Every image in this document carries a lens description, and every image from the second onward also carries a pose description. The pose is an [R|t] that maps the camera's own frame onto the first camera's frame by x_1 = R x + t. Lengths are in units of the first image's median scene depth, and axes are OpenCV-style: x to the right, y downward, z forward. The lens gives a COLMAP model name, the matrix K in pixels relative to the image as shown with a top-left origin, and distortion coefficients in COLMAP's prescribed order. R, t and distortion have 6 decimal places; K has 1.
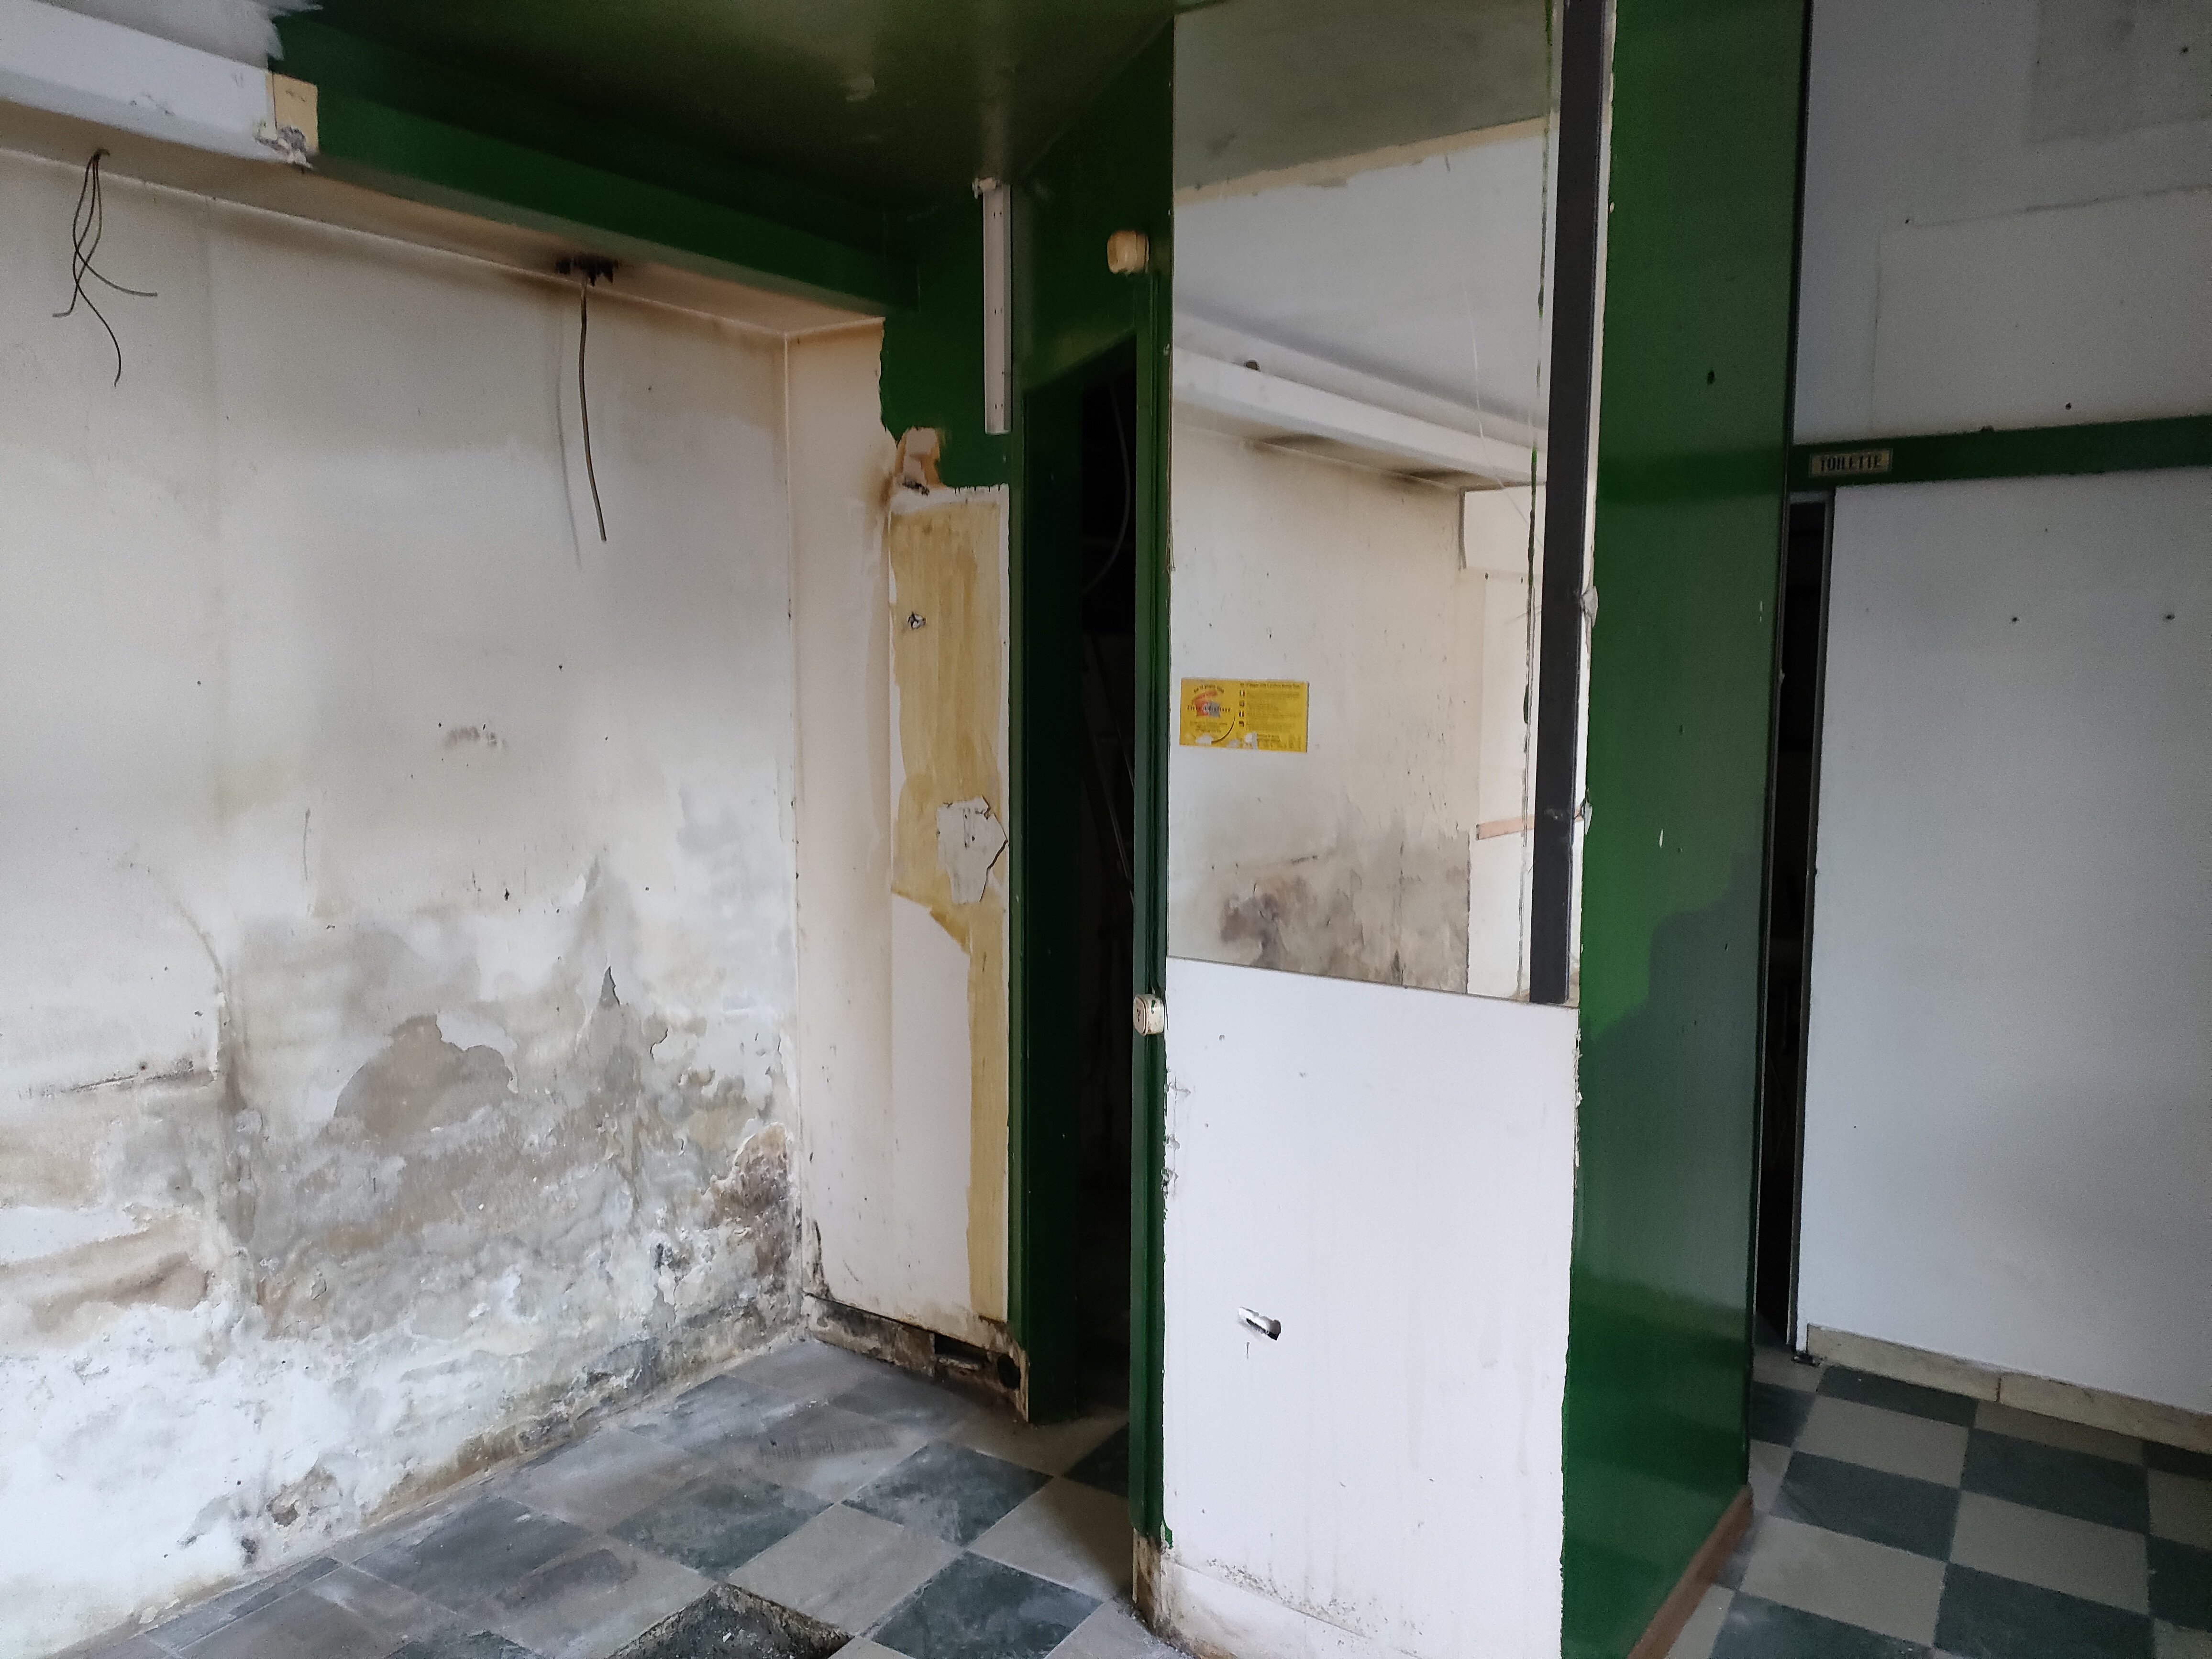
lens RADIAL K [[1604.9, 0, 1106.0], [0, 1604.9, 829.5], [0, 0, 1]] dist [0.076578, -0.063722]
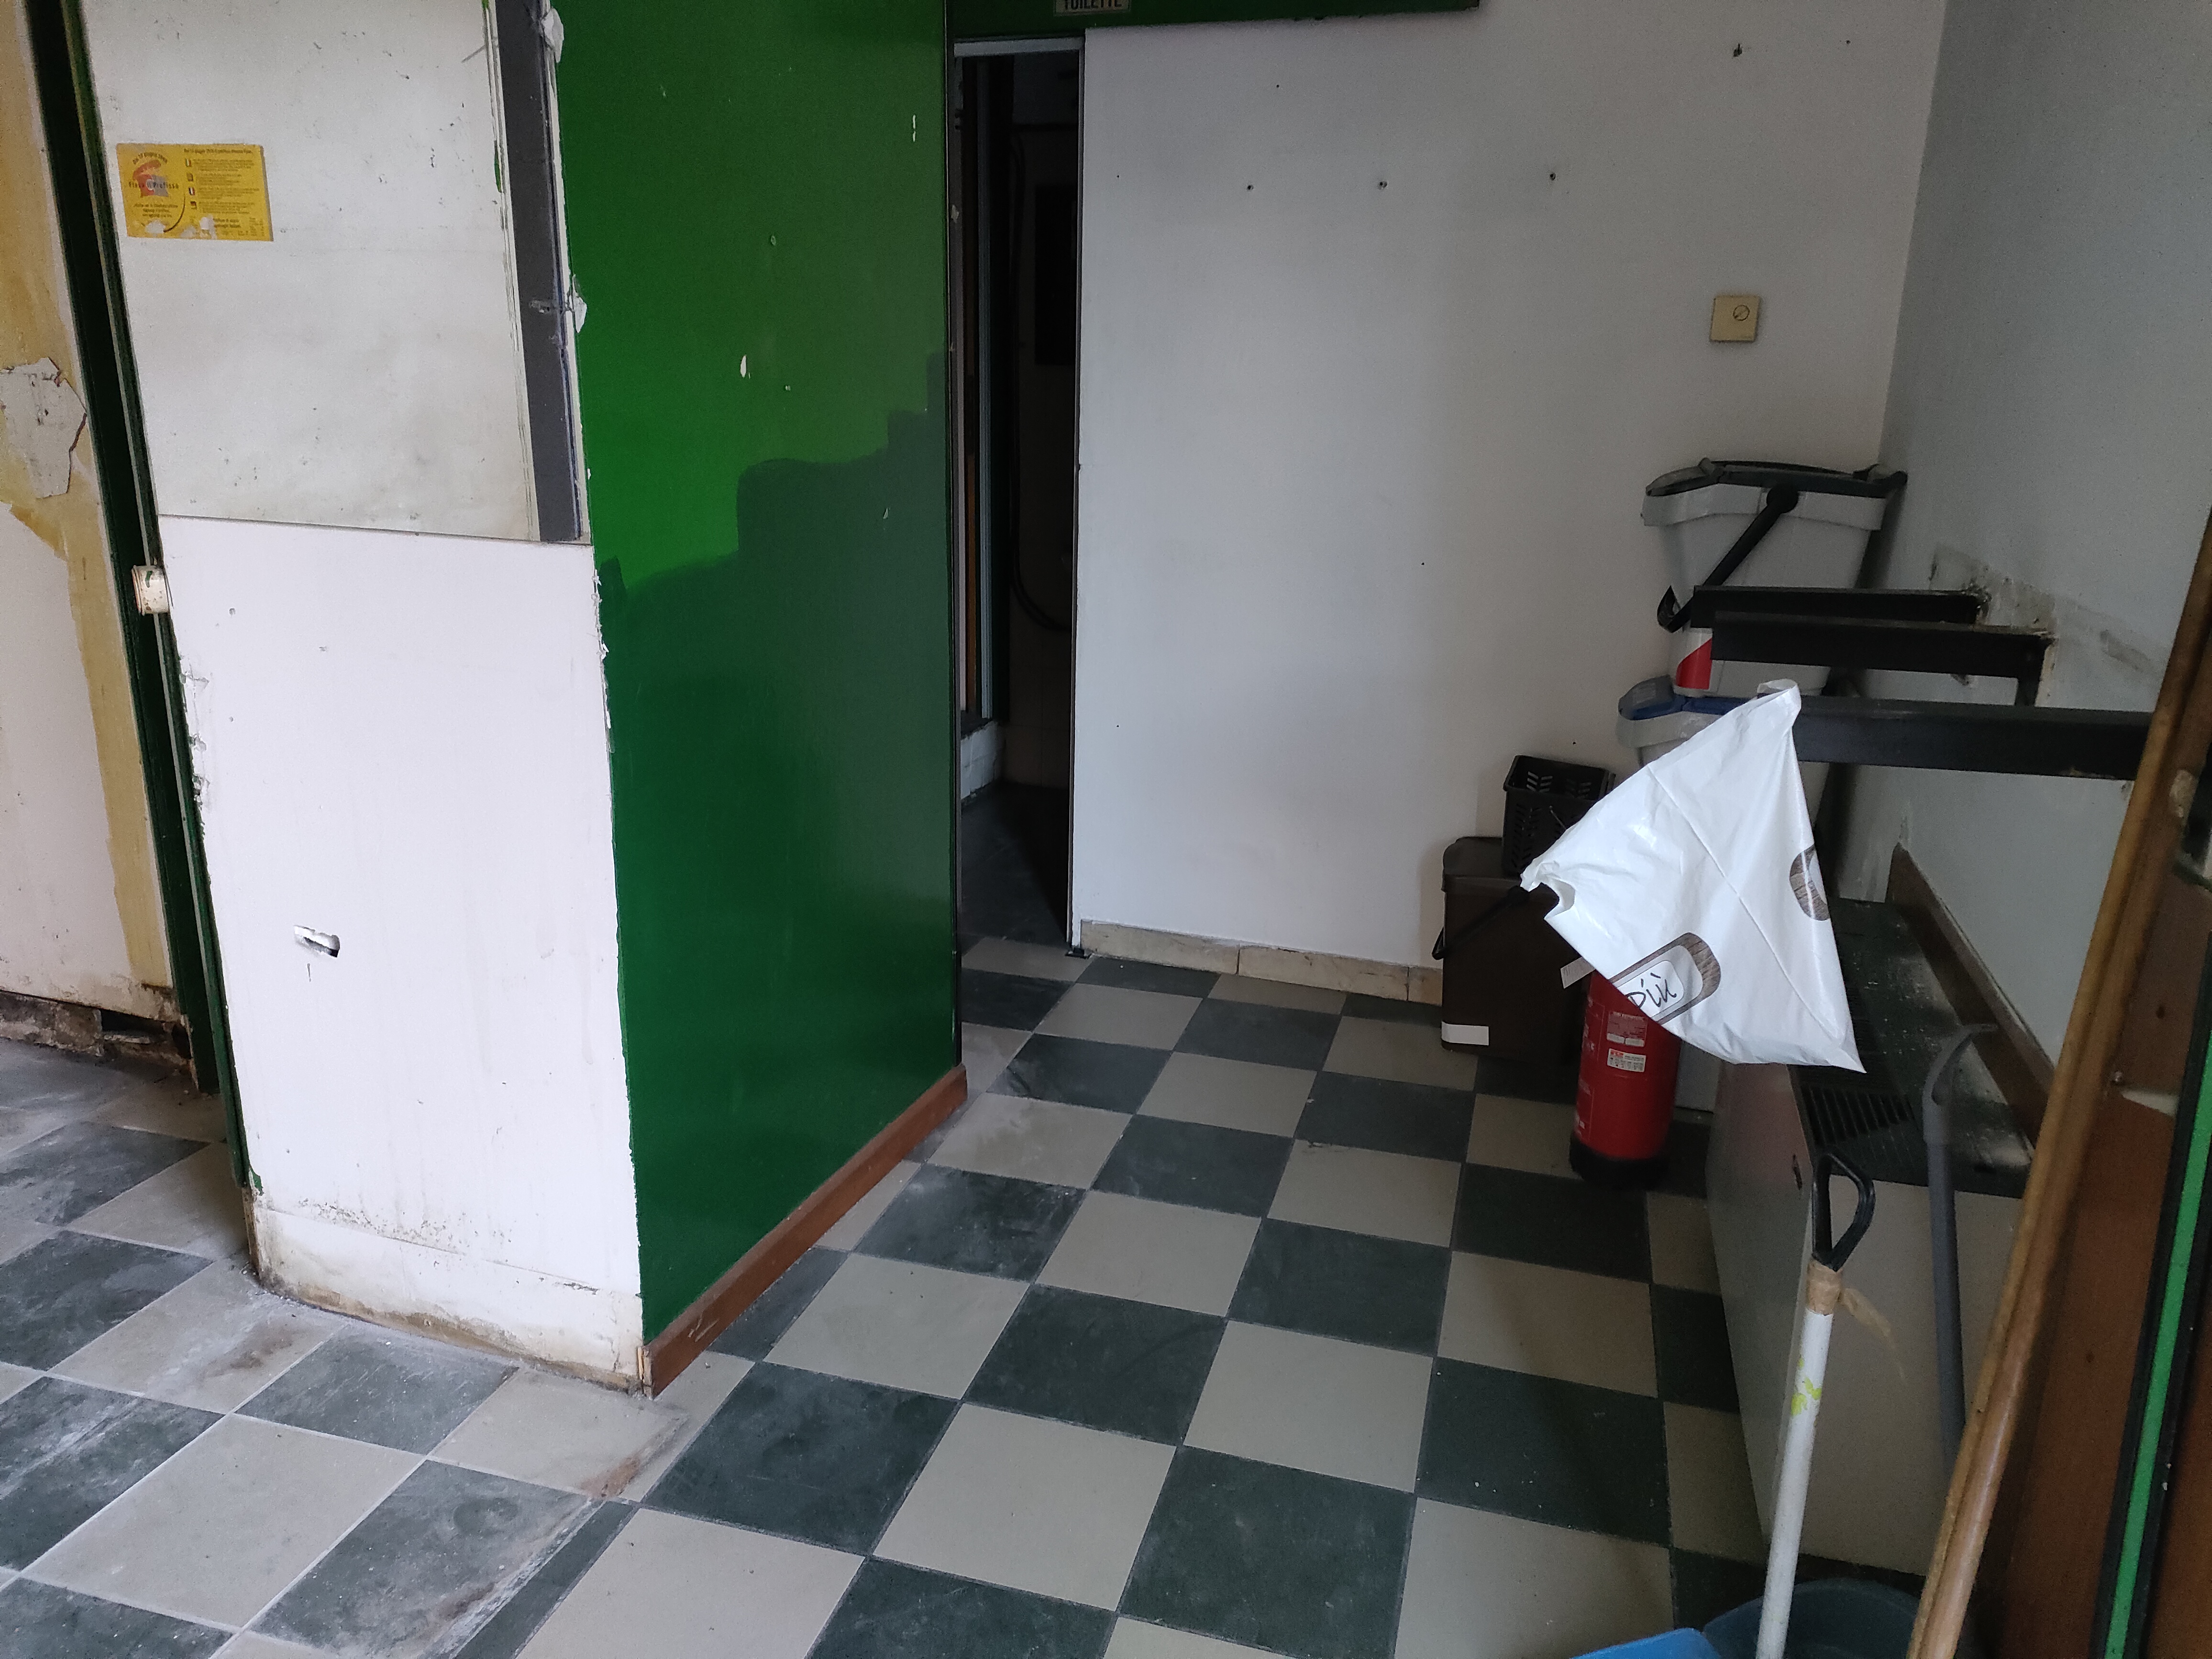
lens RADIAL K [[1624.1, 0, 1100.6], [0, 1624.1, 827.6], [0, 0, 1]] dist [0.054446, -0.058420]
pose [[0.962981, -0.059771, 0.262860, 0.219493], [0.009951, 0.982326, 0.186913, 0.068398], [-0.269386, -0.177378, 0.946556, 0.049701]]
